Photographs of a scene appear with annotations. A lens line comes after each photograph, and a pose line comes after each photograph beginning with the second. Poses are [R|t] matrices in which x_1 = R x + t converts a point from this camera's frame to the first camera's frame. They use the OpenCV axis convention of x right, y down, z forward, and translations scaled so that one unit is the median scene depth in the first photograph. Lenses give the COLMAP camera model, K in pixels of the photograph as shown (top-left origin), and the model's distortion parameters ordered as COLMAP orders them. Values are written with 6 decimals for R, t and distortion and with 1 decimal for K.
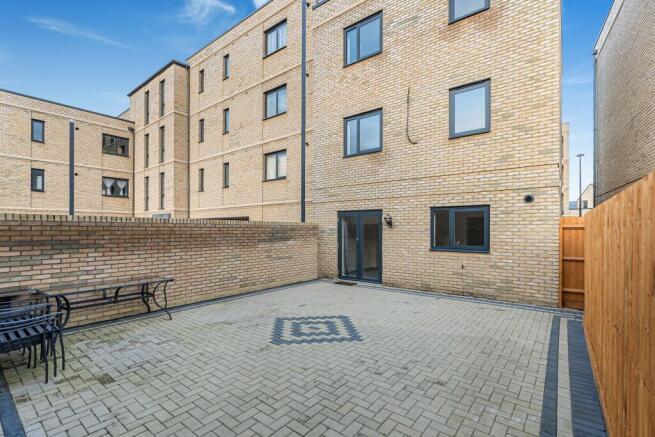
lens RADIAL K [[302.0, 0, 327.8], [0, 302.0, 226.2], [0, 0, 1]] dist [-0.004503, -0.000434]
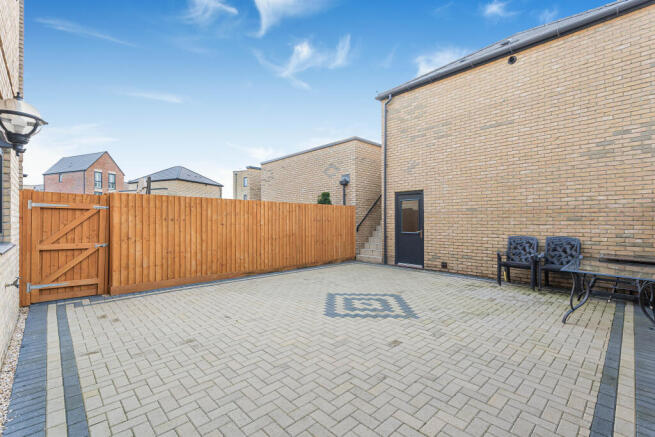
lens RADIAL K [[296.2, 0, 327.5], [0, 296.2, 218.5], [0, 0, 1]] dist [-0.002561, -0.000177]
pose [[-0.988623, 0.001327, 0.150410, -0.034163], [-0.001079, 0.999873, -0.015914, 0.038658], [-0.150412, -0.015895, -0.988496, 1.075602]]
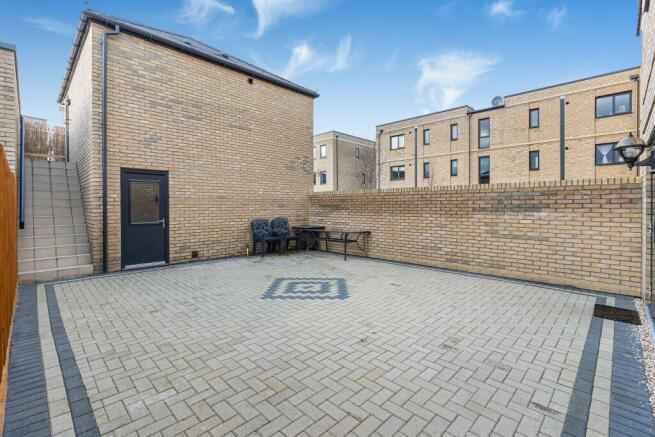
lens RADIAL K [[298.7, 0, 330.4], [0, 298.7, 208.7], [0, 0, 1]] dist [-0.005329, -0.000529]
pose [[-0.109555, 0.008309, -0.993946, 0.524584], [0.011216, 0.999912, 0.007123, 0.032799], [0.993917, -0.010368, -0.109638, 0.645895]]
